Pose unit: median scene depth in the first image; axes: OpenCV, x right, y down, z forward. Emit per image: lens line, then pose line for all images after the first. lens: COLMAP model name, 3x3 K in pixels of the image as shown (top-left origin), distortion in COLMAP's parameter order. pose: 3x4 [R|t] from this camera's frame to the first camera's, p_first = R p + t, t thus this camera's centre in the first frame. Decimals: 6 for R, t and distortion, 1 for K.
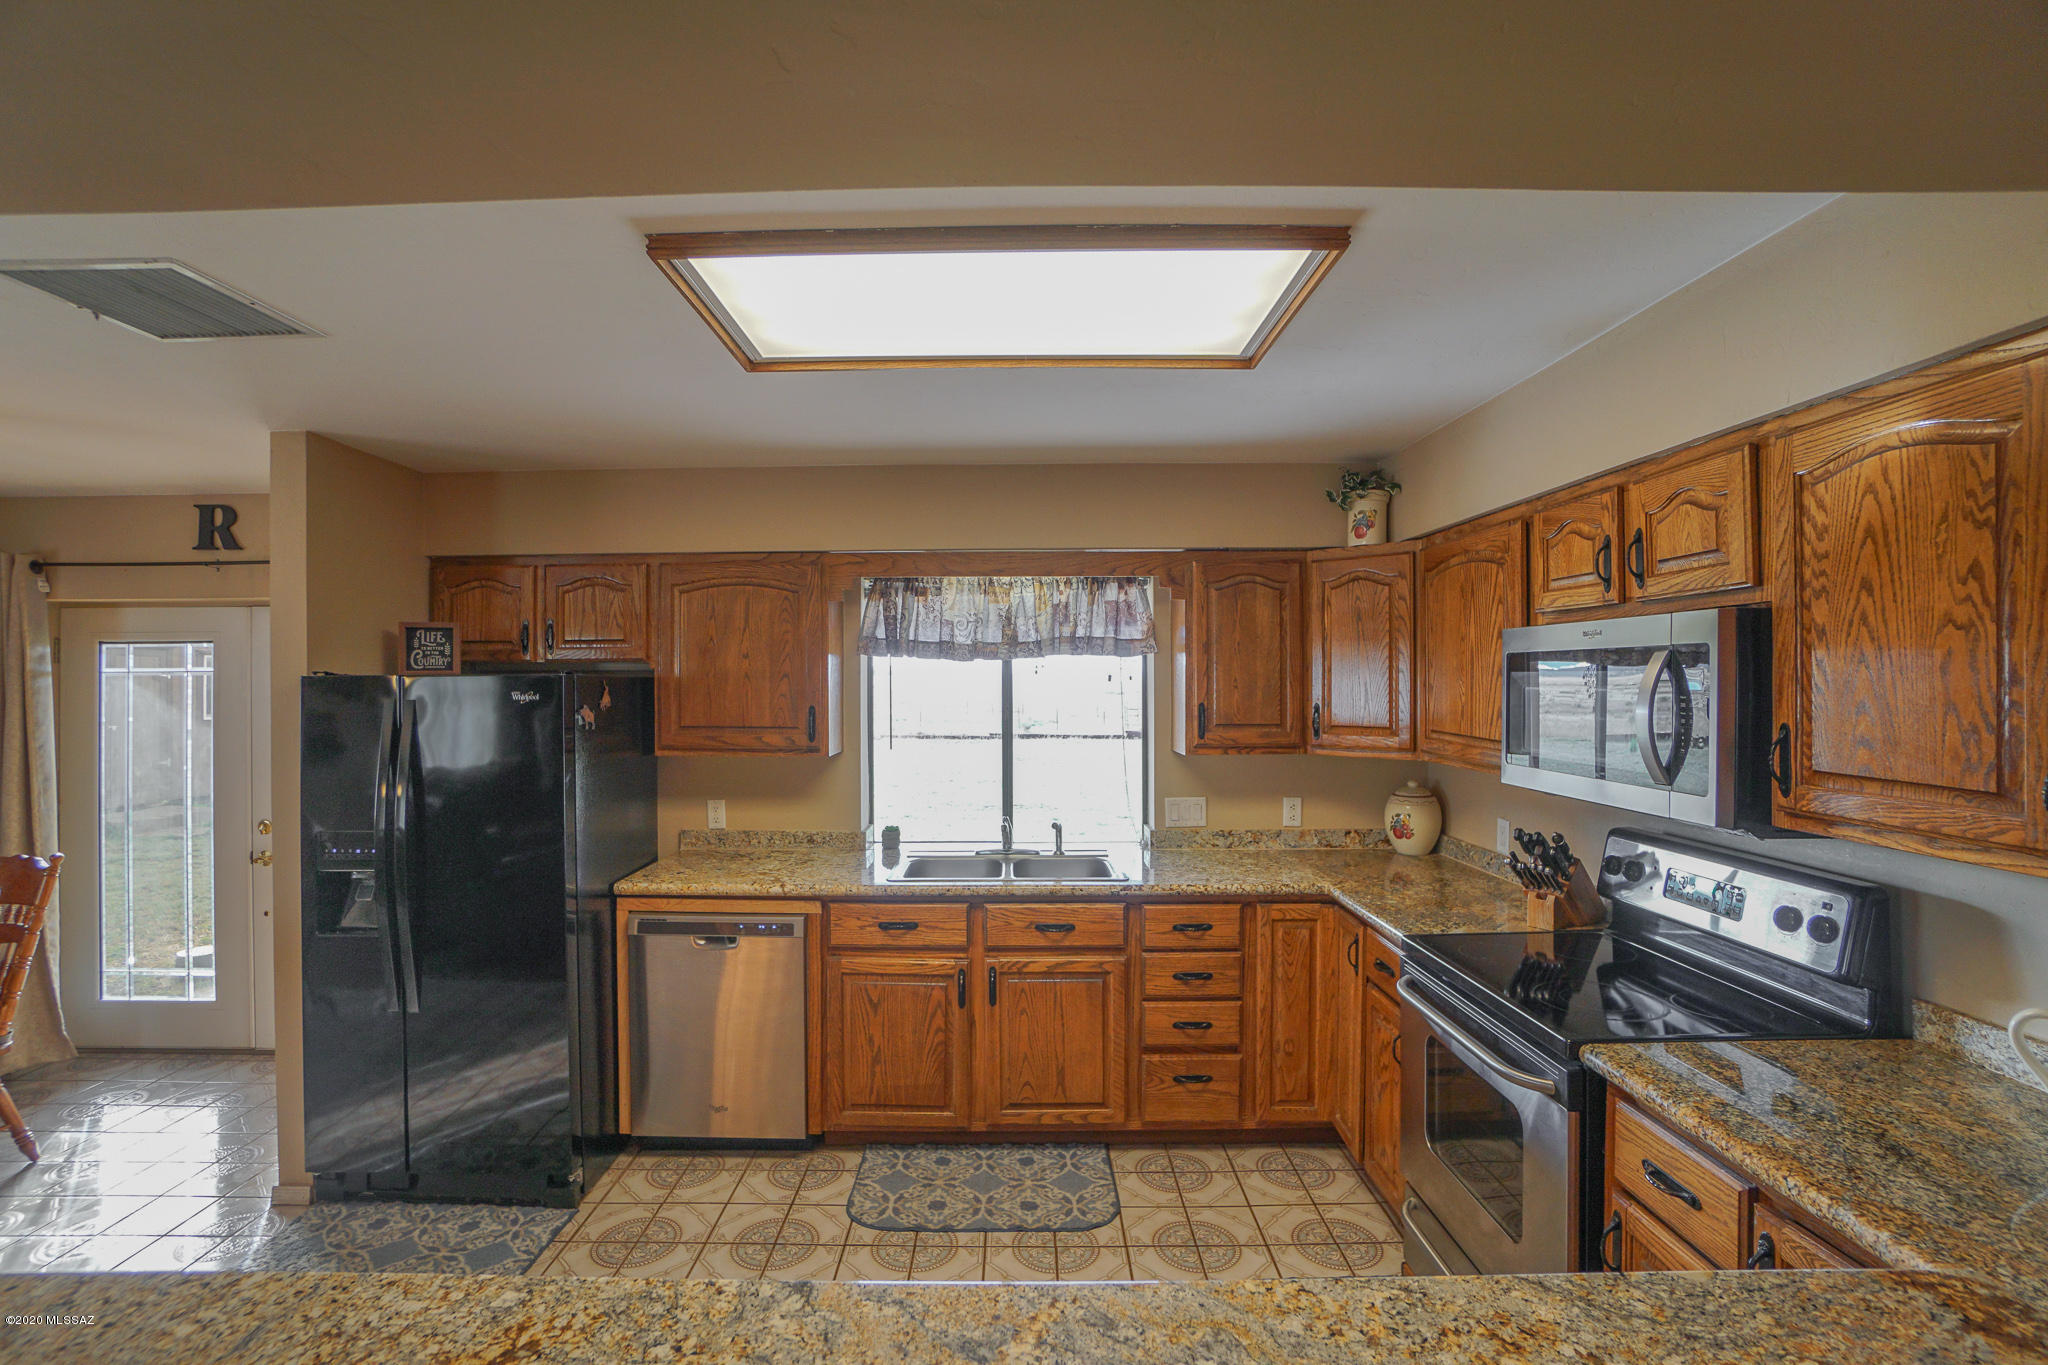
lens RADIAL K [[916.4, 0, 1024.0], [0, 916.4, 682.5], [0, 0, 1]] dist [-0.043369, 0.000507]
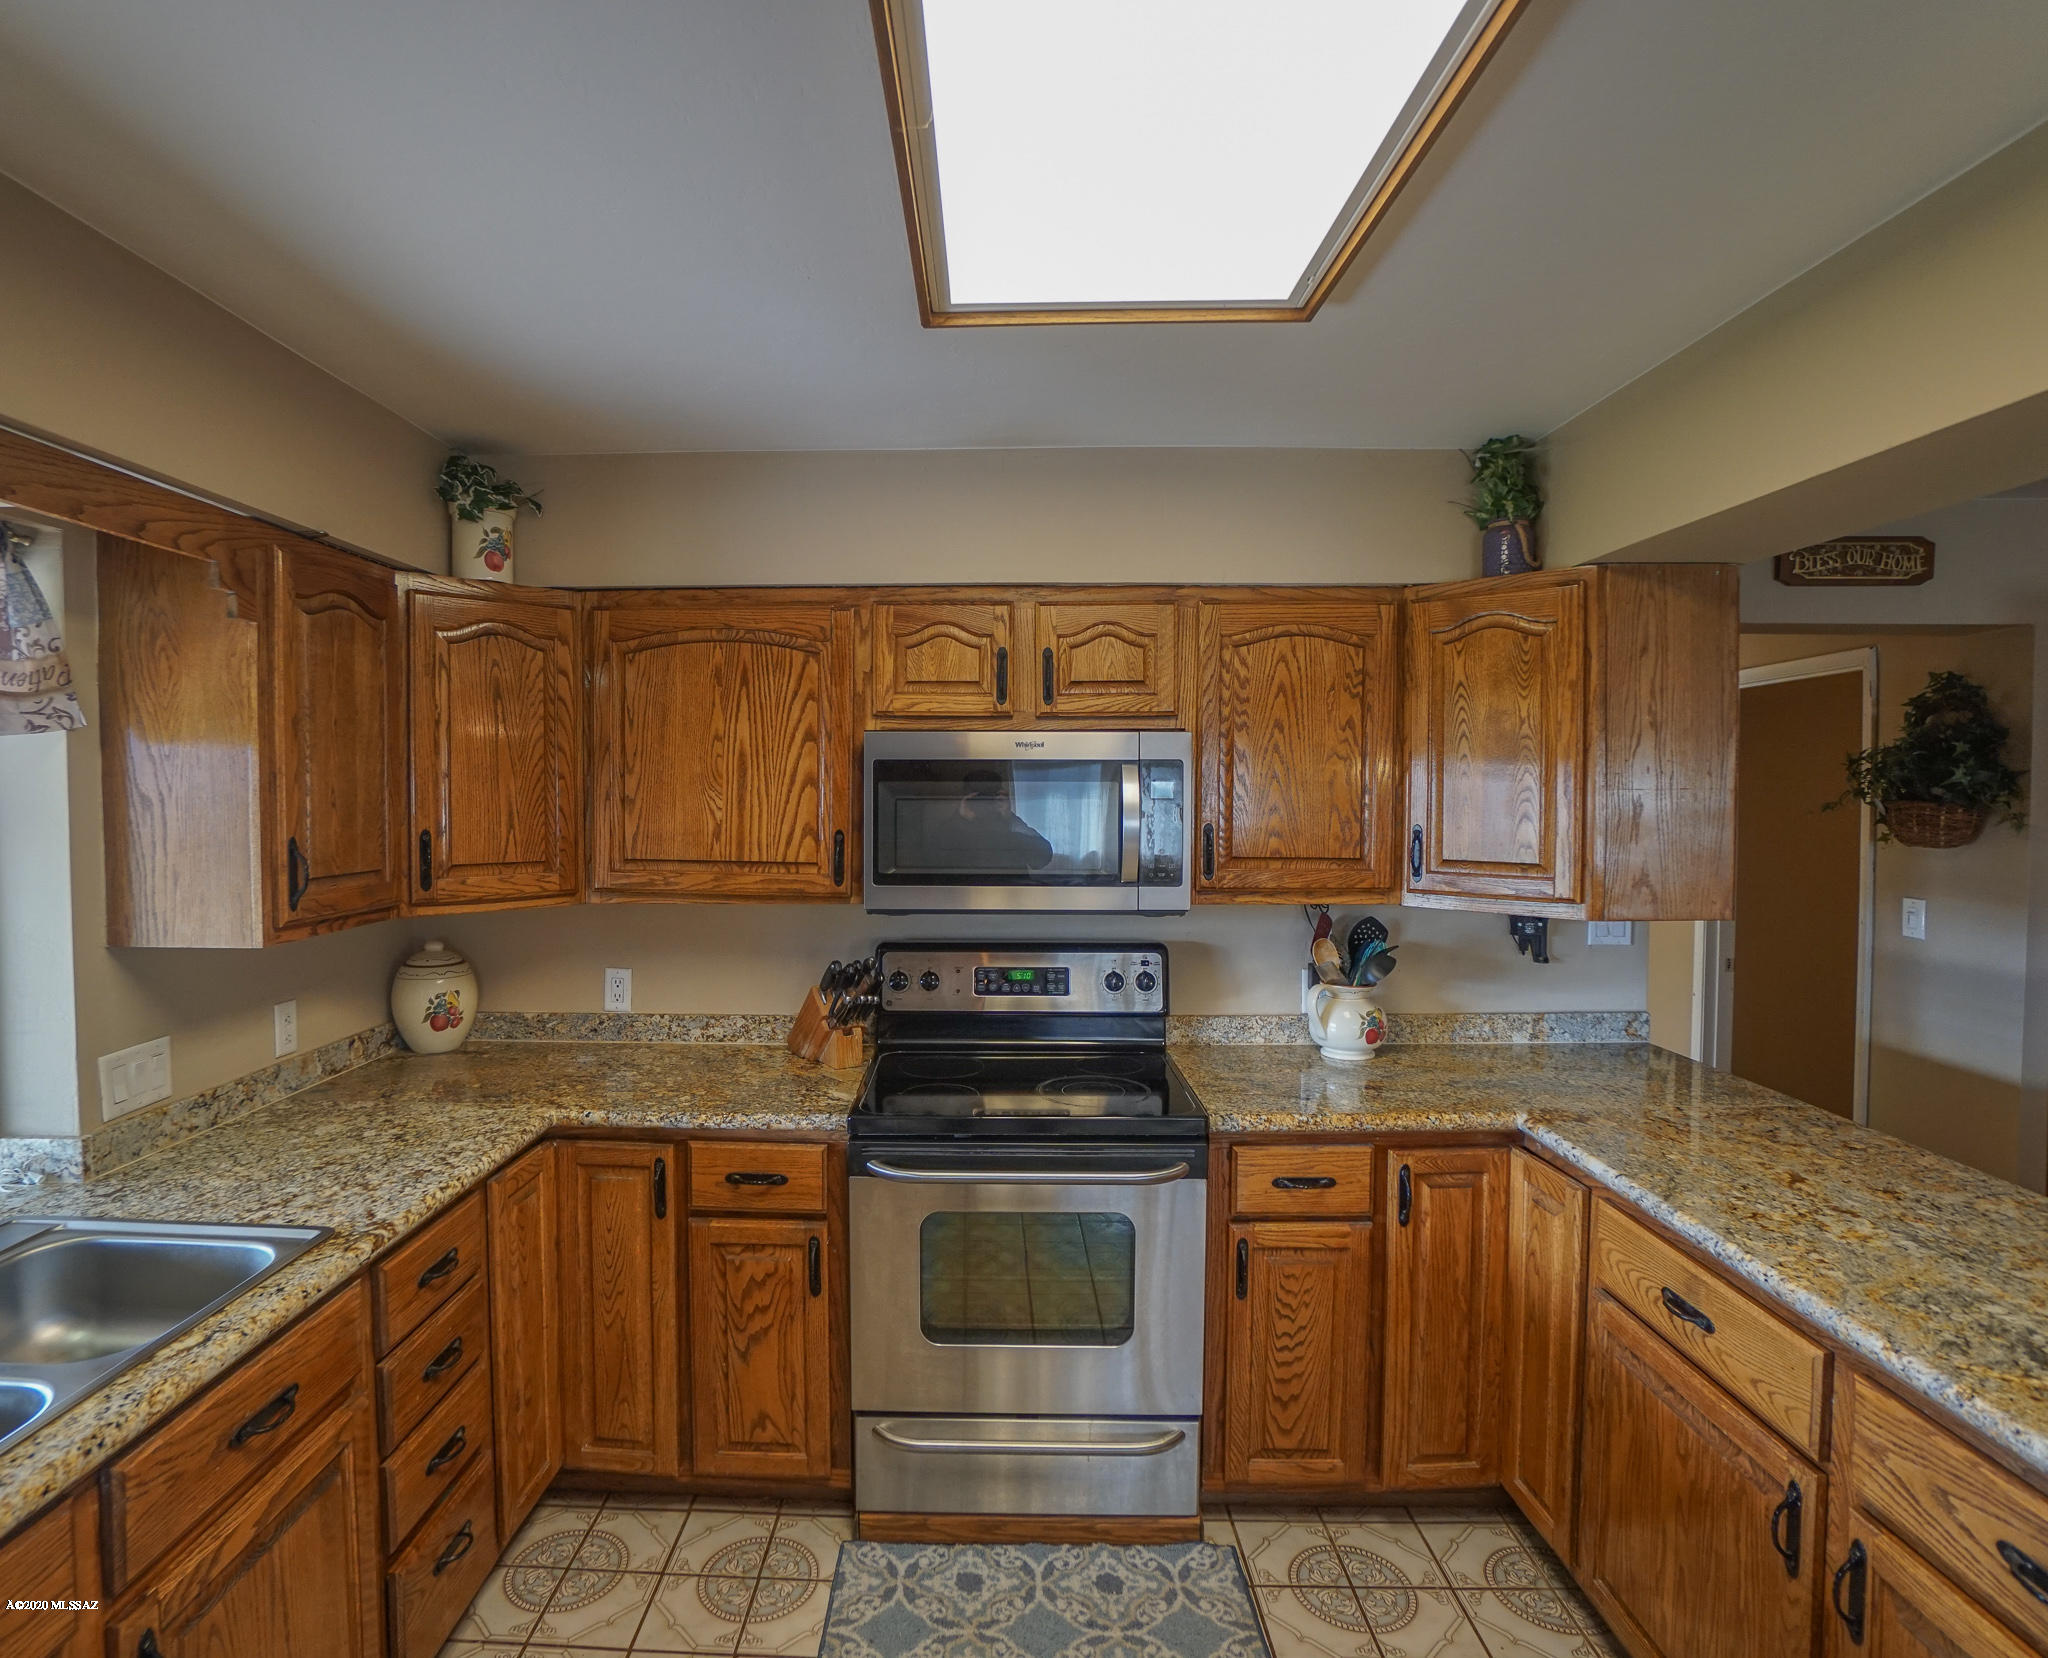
lens RADIAL K [[1094.1, 0, 969.0], [0, 1094.1, 826.4], [0, 0, 1]] dist [-0.044403, 0.001224]
pose [[0.048256, -0.032445, 0.998308, -0.402515], [0.002658, 0.999473, 0.032354, -0.001563], [-0.998831, 0.001093, 0.048317, 0.664530]]
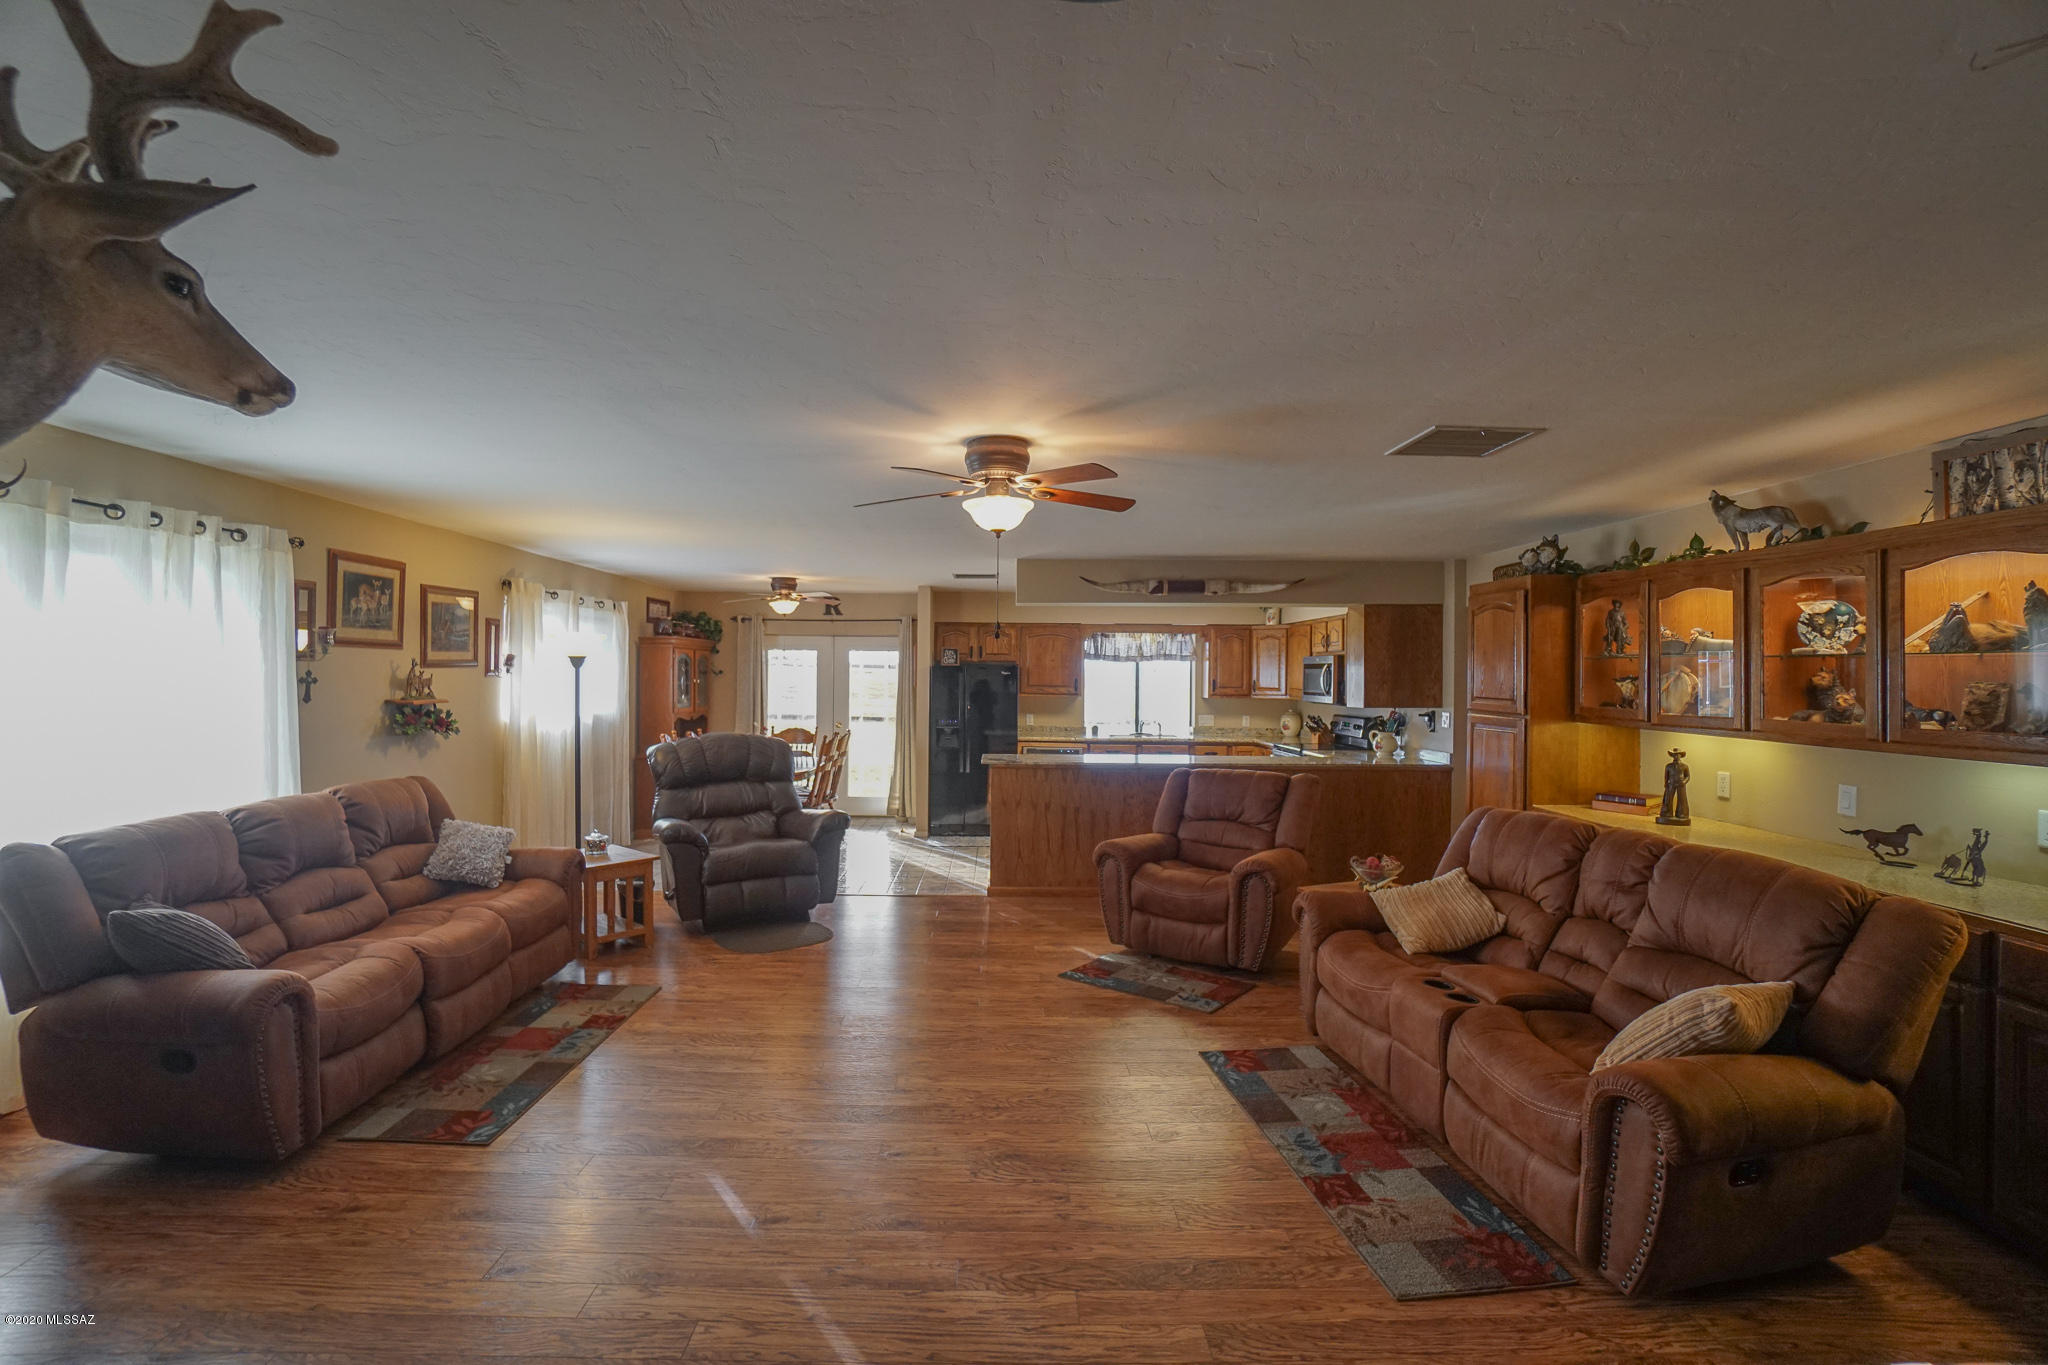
lens RADIAL K [[912.5, 0, 1013.3], [0, 912.5, 661.5], [0, 0, 1]] dist [-0.041598, 0.000444]
pose [[0.999789, 0.012802, 0.016043, -0.517977], [-0.012552, 0.999799, -0.015608, 0.021680], [-0.016240, 0.015404, 0.999749, -1.981802]]
